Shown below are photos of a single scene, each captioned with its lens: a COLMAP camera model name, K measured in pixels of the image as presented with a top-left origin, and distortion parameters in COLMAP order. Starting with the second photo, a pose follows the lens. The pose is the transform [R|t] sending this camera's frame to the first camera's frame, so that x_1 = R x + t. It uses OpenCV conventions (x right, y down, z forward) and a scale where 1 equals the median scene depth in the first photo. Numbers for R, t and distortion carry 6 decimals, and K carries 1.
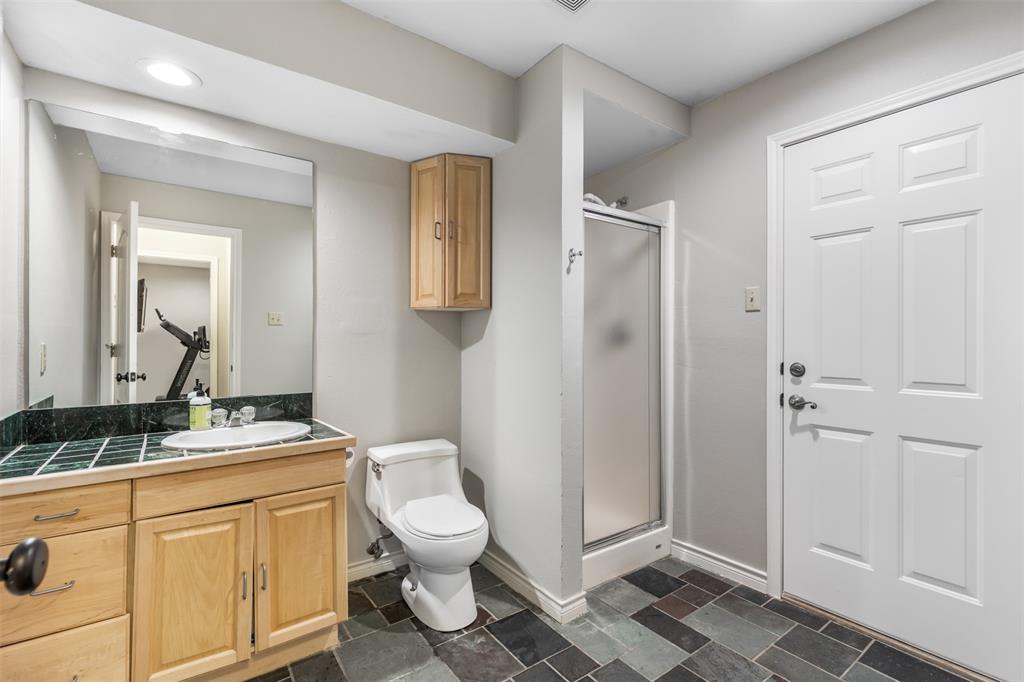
lens RADIAL K [[468.9, 0, 513.5], [0, 468.9, 342.7], [0, 0, 1]] dist [0.001978, -0.001151]
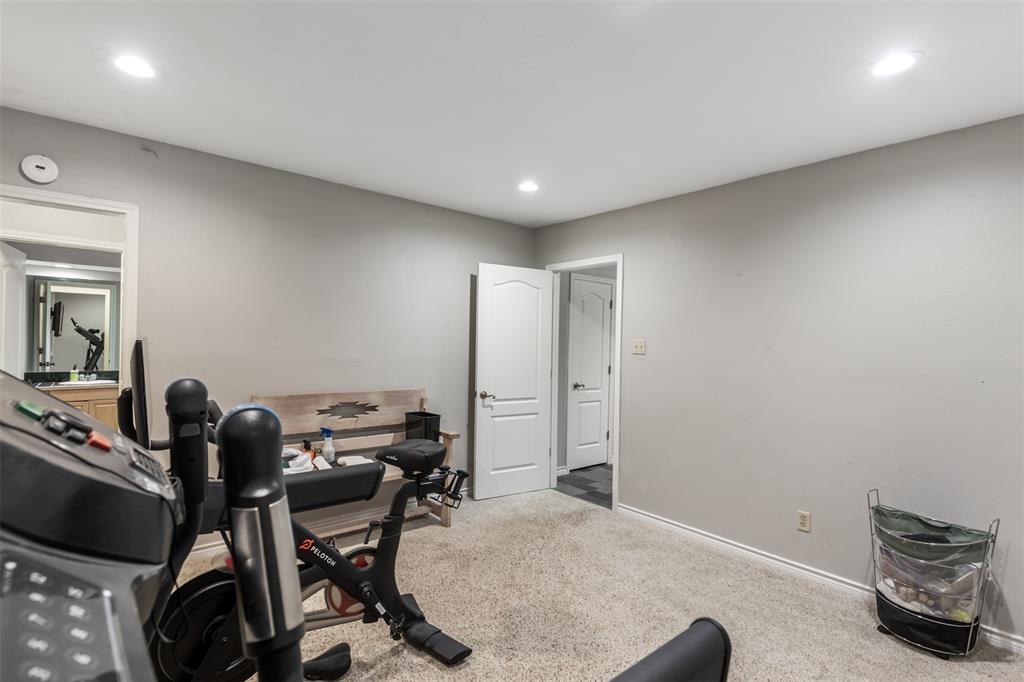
lens RADIAL K [[468.9, 0, 510.6], [0, 468.9, 339.5], [0, 0, 1]] dist [0.001978, -0.001151]
pose [[0.996331, 0.015313, 0.084199, 1.337648], [-0.015543, 0.999877, 0.002080, -0.090571], [-0.084157, -0.003381, 0.996447, -1.592134]]
